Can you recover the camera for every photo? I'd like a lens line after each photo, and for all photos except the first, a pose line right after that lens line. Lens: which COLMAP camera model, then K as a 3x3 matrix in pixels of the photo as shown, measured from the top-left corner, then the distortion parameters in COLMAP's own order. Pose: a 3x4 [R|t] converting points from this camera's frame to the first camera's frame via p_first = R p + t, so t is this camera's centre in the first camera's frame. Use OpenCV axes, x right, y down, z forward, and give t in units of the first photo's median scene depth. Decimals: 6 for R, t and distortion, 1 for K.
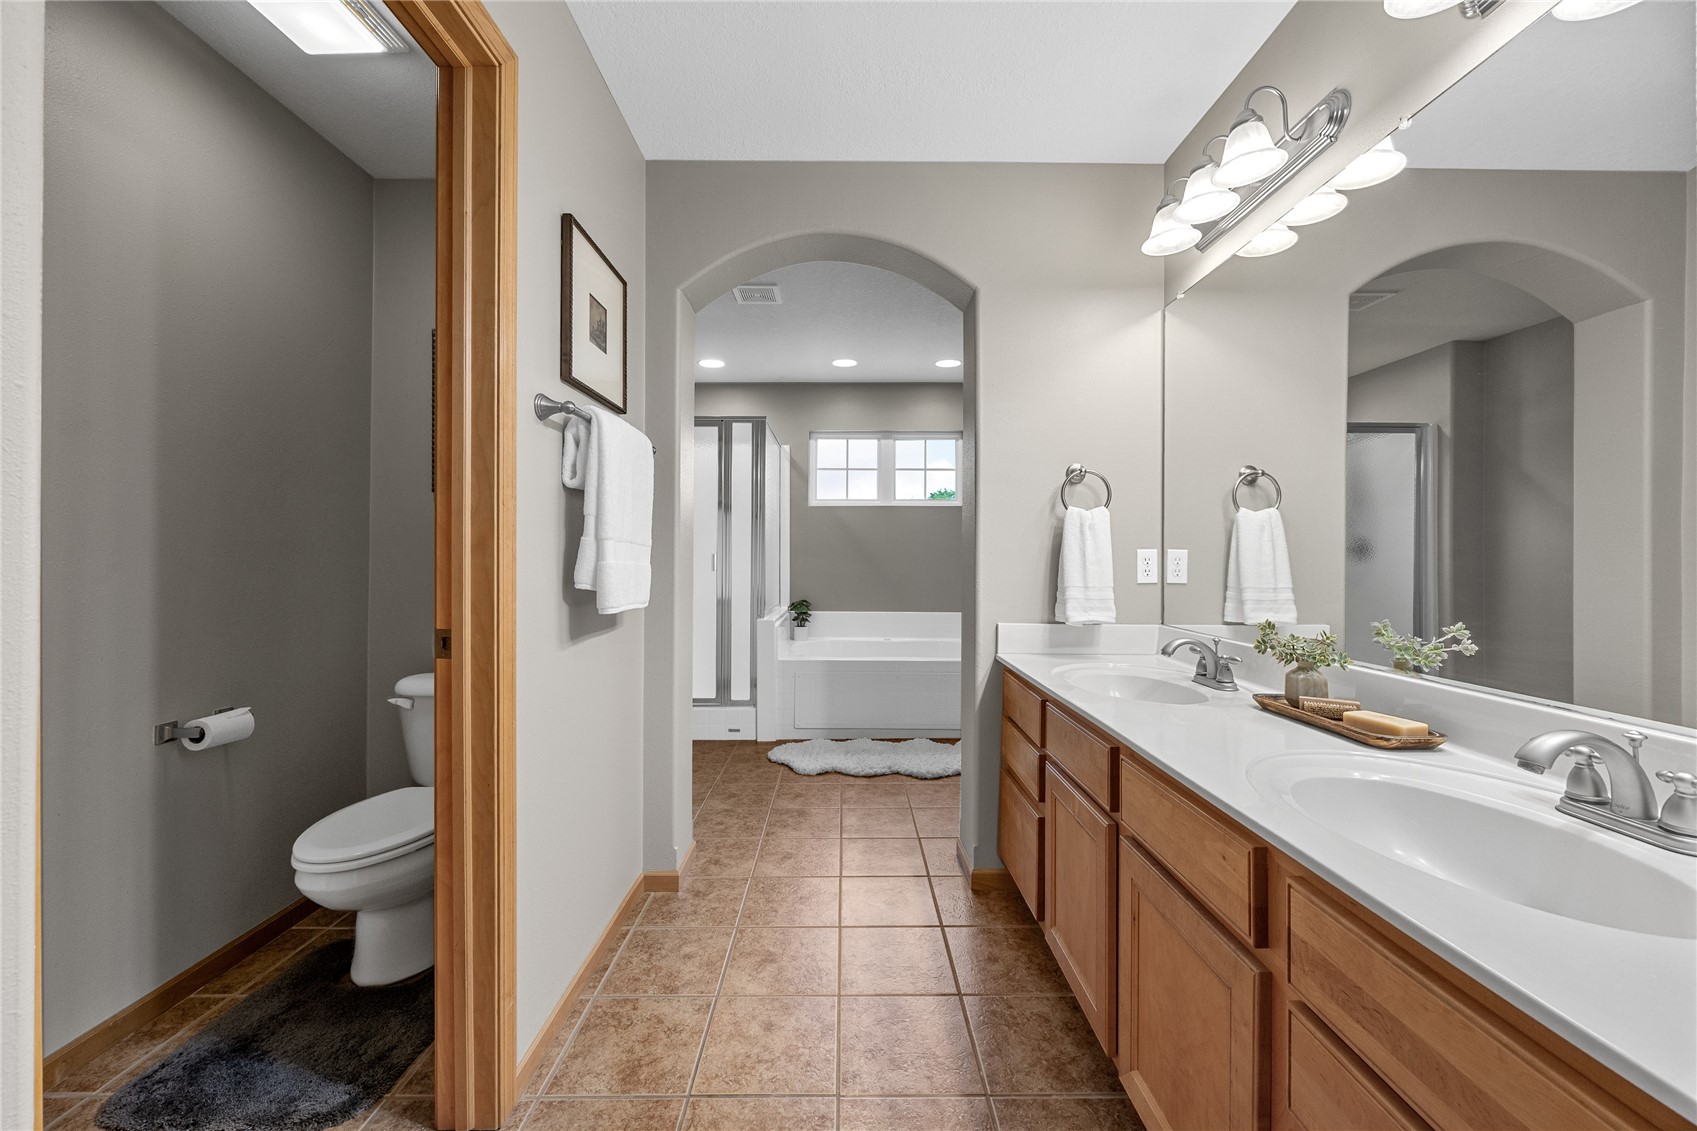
lens RADIAL K [[655.6, 0, 856.8], [0, 655.6, 562.7], [0, 0, 1]] dist [0.000426, 0.001032]
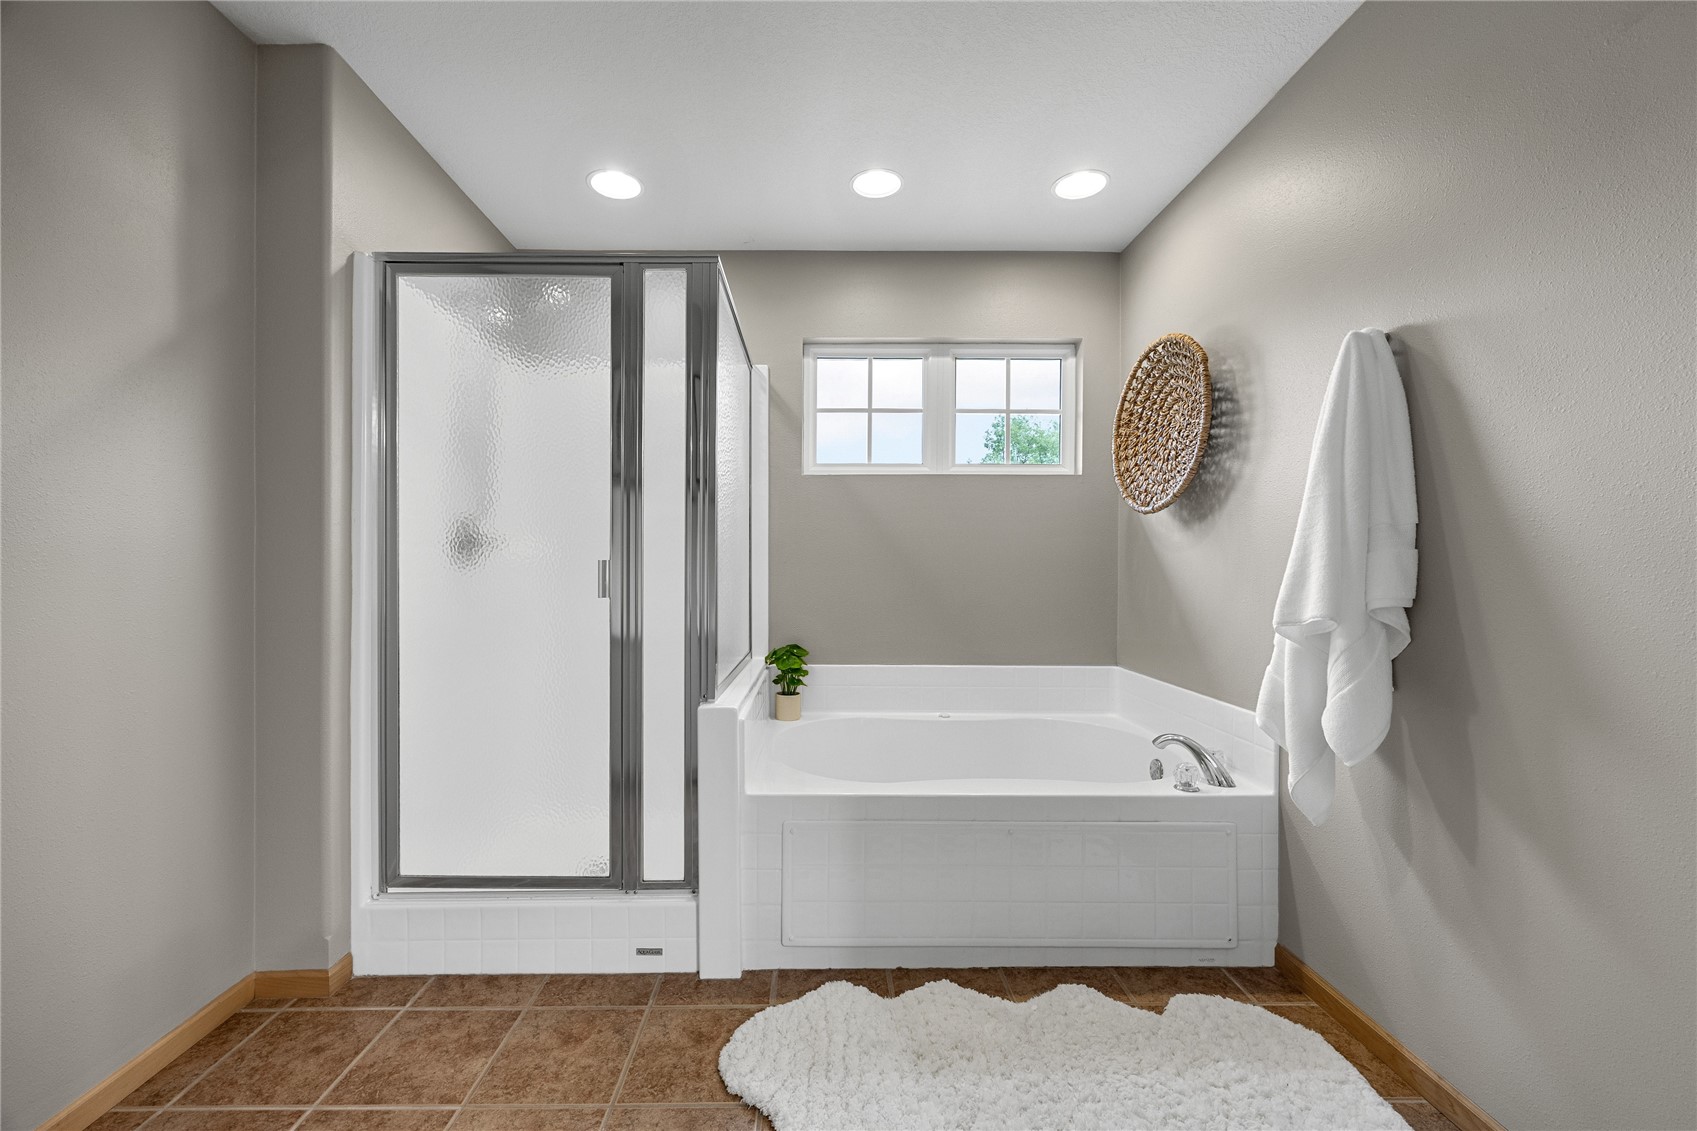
lens RADIAL K [[655.6, 0, 833.0], [0, 655.6, 563.5], [0, 0, 1]] dist [0.000426, 0.001032]
pose [[0.999986, -0.001049, 0.005158, -0.050735], [0.001091, 0.999967, -0.008085, -0.006230], [-0.005149, 0.008091, 0.999954, 0.448677]]
